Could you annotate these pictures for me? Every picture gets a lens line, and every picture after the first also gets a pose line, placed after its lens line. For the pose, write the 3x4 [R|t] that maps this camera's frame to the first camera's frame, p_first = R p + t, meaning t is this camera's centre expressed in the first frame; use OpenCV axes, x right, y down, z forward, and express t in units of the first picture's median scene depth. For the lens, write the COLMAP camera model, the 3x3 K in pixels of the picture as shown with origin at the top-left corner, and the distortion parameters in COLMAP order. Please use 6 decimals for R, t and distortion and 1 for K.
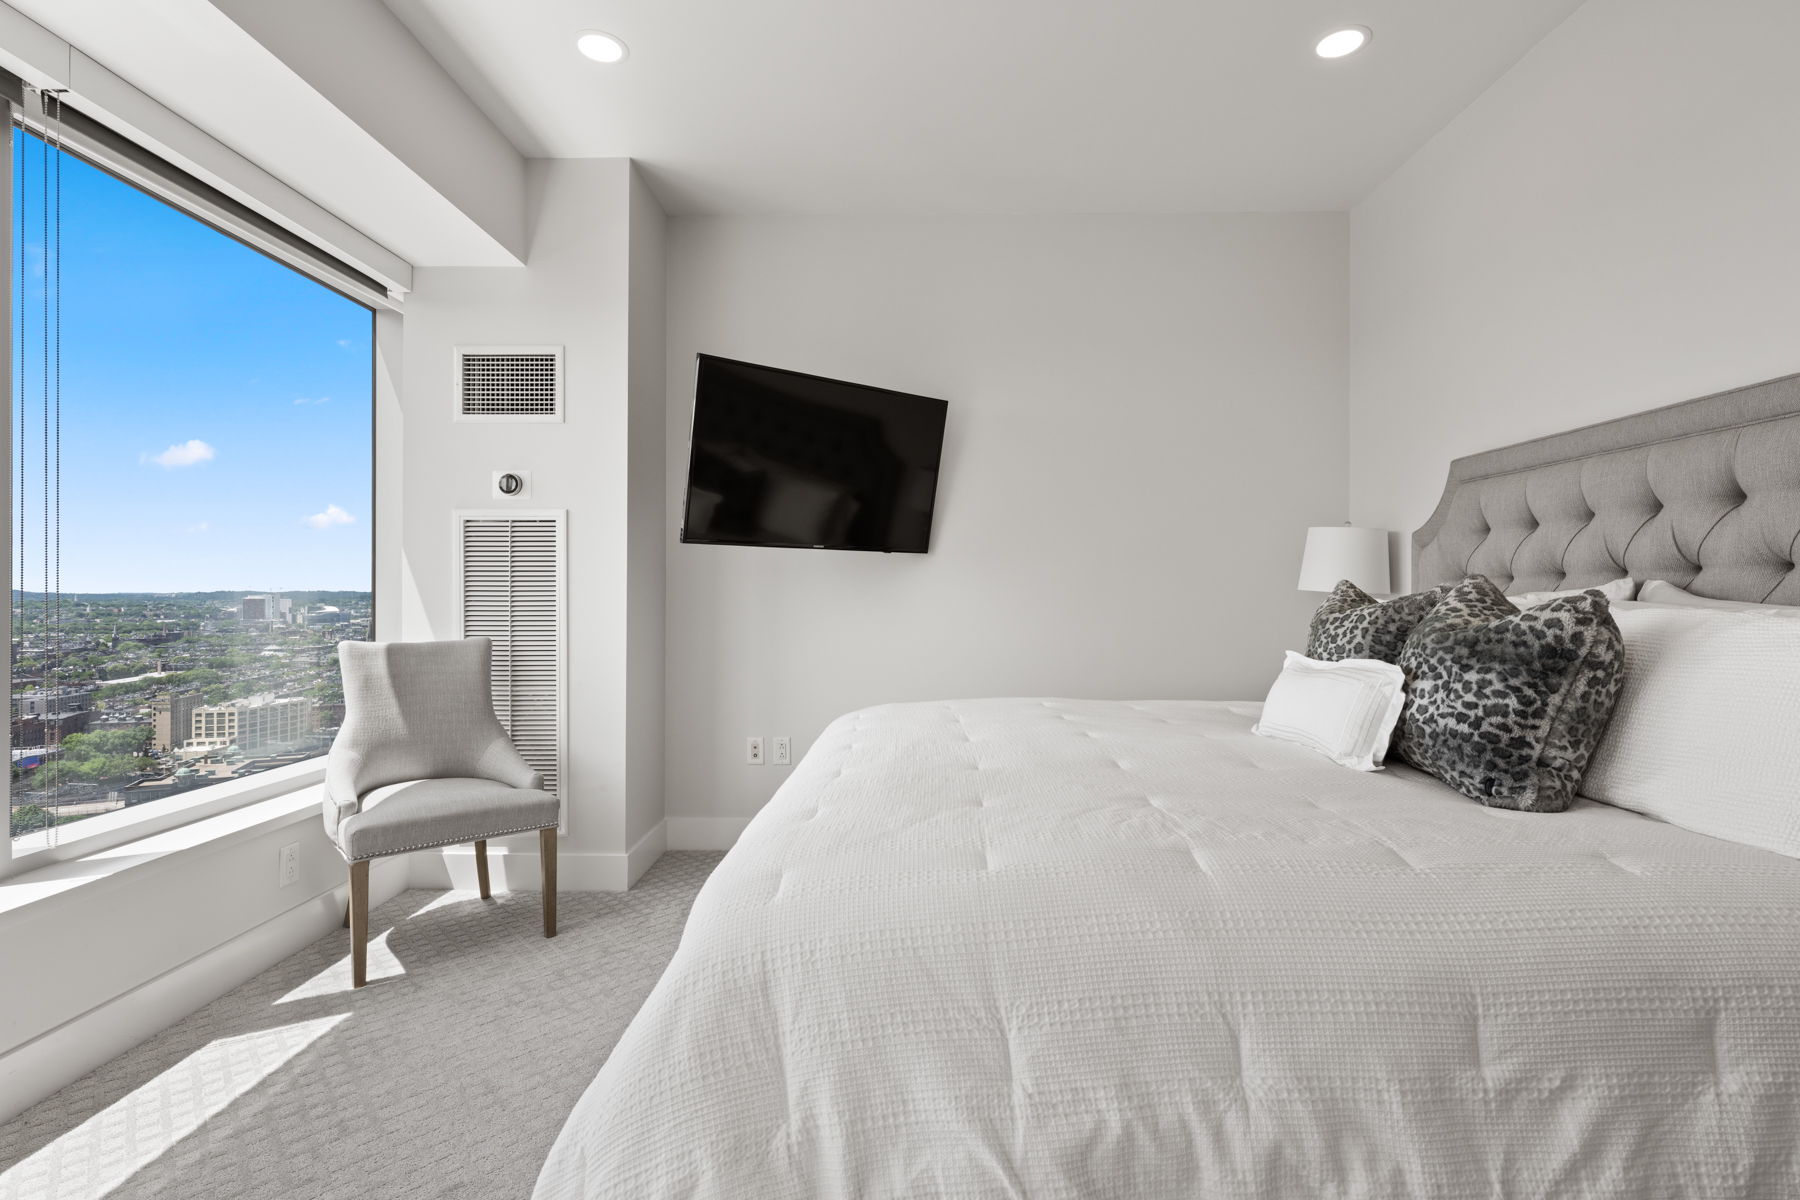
lens RADIAL K [[850.5, 0, 901.6], [0, 850.5, 591.8], [0, 0, 1]] dist [-0.001397, 0.000107]
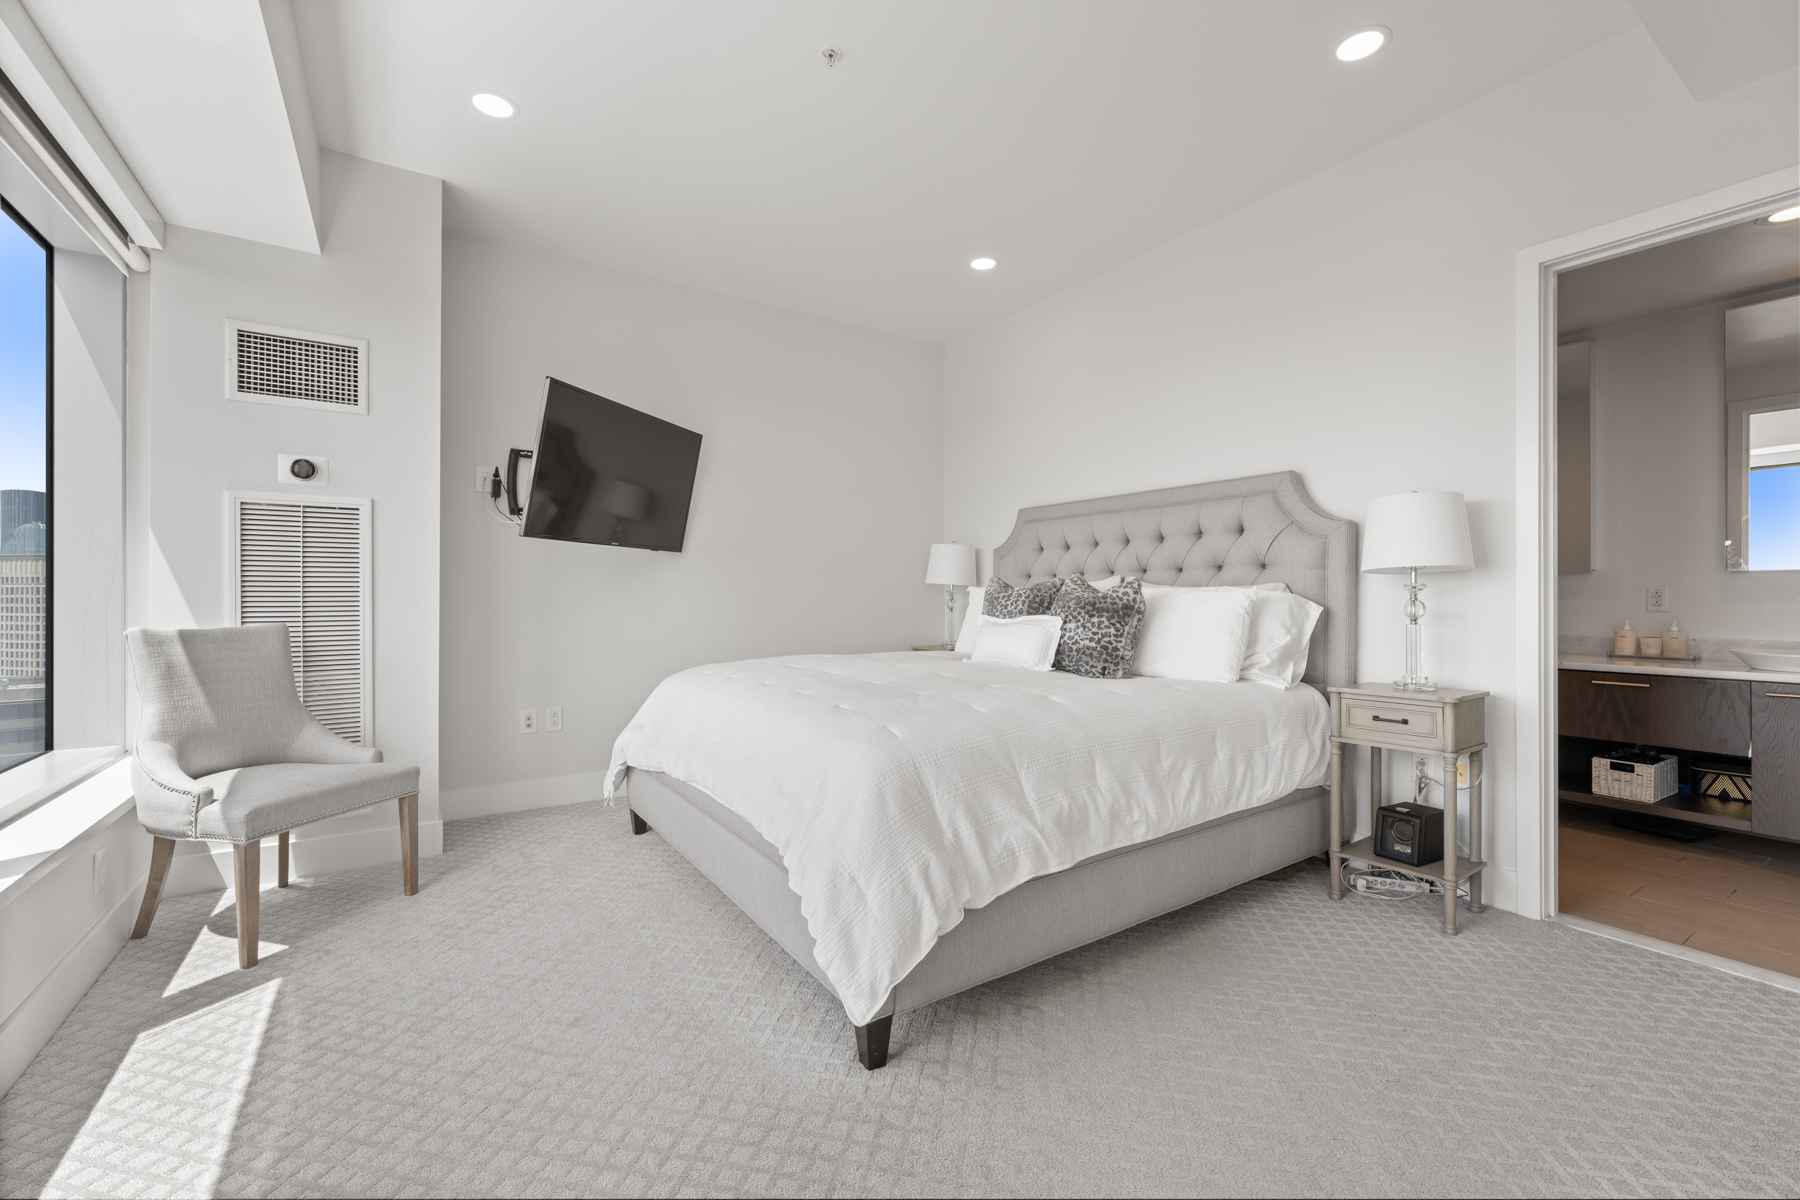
lens RADIAL K [[750.9, 0, 902.5], [0, 750.9, 597.3], [0, 0, 1]] dist [-0.000716, -0.000548]
pose [[0.821038, -0.001411, 0.570872, -0.775948], [-0.001076, 0.999991, 0.004019, 0.038197], [-0.570873, -0.003914, 0.821029, -0.245465]]
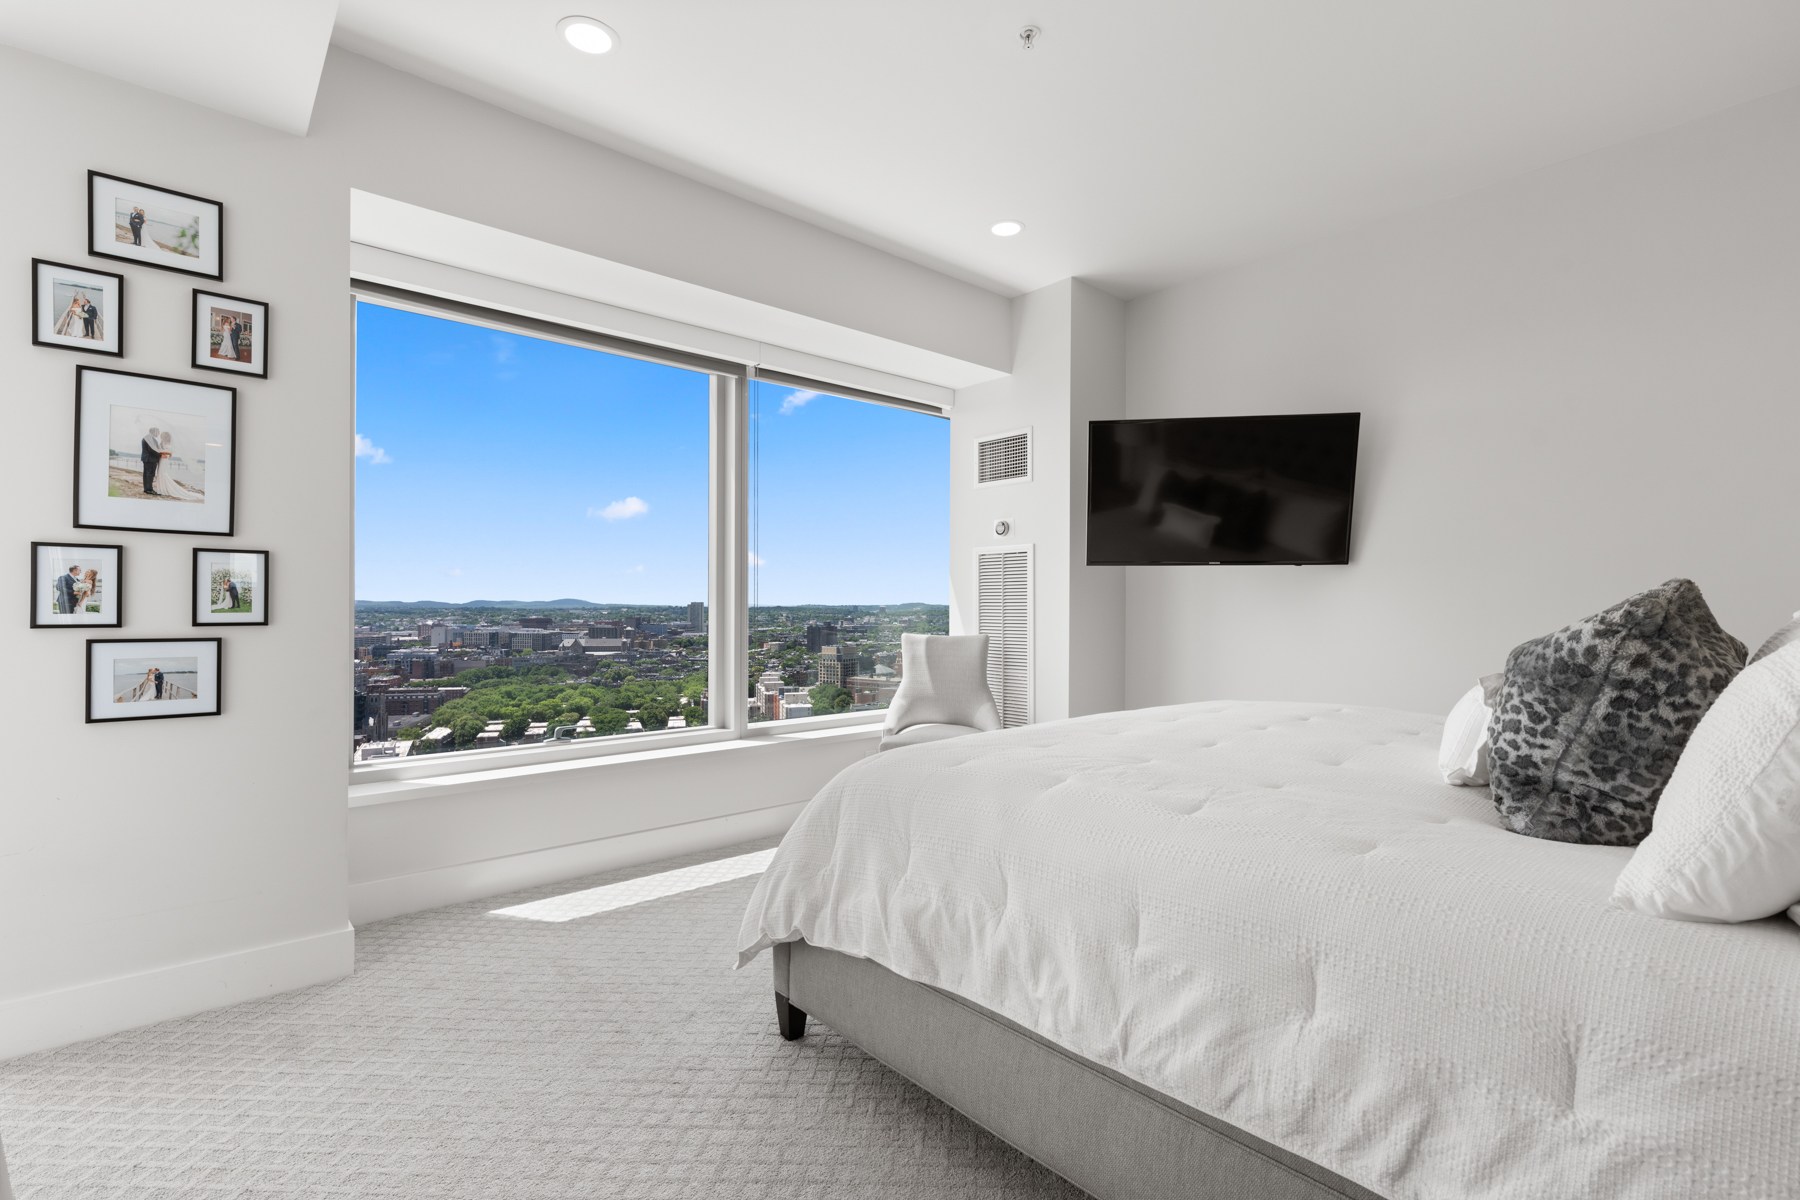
lens RADIAL K [[815.9, 0, 907.6], [0, 815.9, 595.4], [0, 0, 1]] dist [-0.001163, 0.000550]
pose [[0.677094, -0.008266, -0.735850, 0.898603], [0.000497, 0.999942, -0.010776, 0.003372], [0.735897, 0.006930, 0.677059, -0.109054]]
